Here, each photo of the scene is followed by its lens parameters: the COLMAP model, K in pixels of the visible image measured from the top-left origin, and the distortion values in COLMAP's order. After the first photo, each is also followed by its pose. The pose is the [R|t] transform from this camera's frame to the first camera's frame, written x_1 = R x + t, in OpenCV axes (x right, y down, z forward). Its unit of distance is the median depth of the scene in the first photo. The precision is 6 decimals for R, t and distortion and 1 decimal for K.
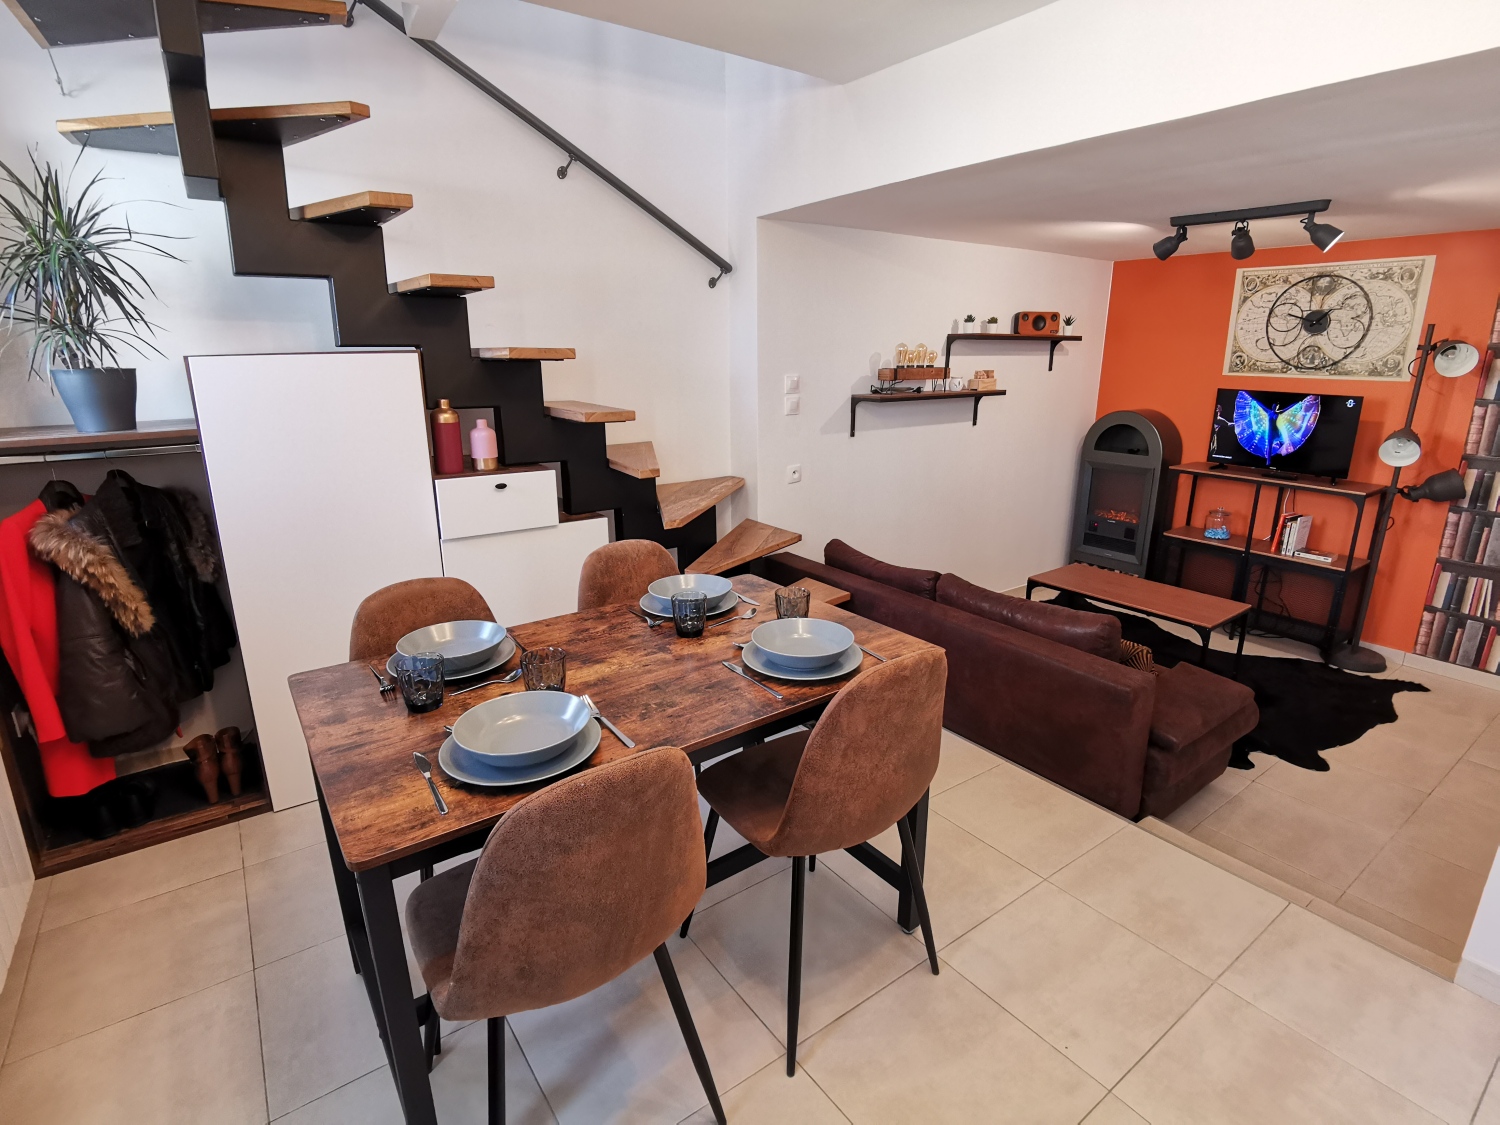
lens RADIAL K [[757.3, 0, 751.8], [0, 757.3, 561.6], [0, 0, 1]] dist [-0.023635, -0.000765]
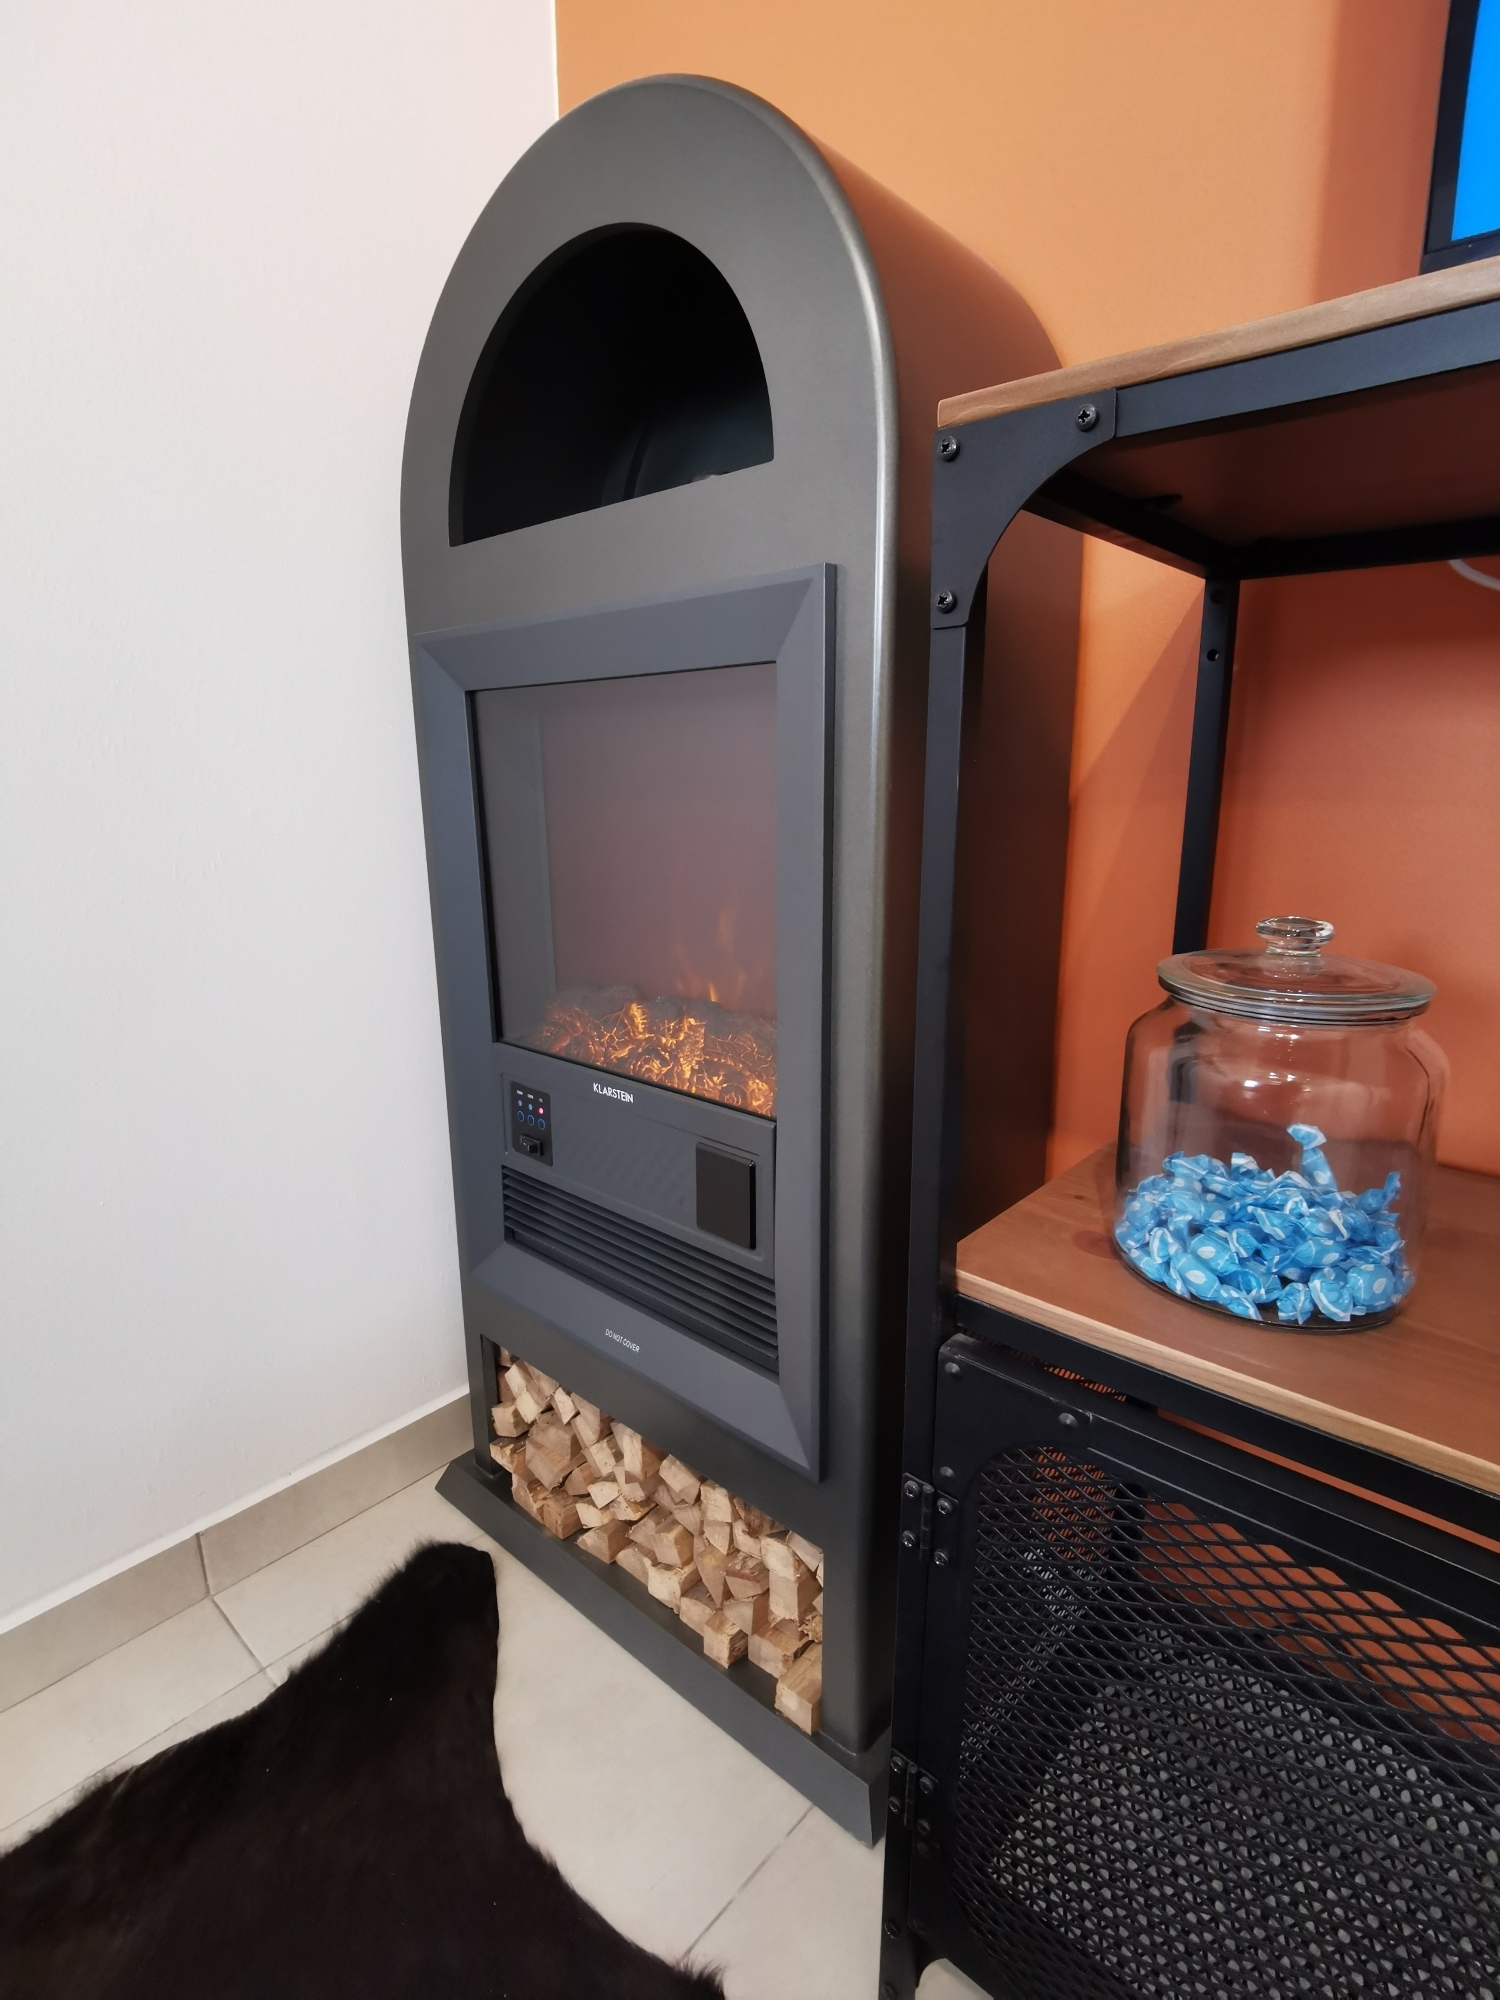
lens RADIAL K [[1009.8, 0, 750.7], [0, 1009.8, 1001.5], [0, 0, 1]] dist [-0.023635, -0.000765]
pose [[0.977401, -0.052730, 0.204712, 0.470960], [0.061239, 0.997493, -0.035451, -0.062088], [-0.202329, 0.047186, 0.978180, 0.833191]]
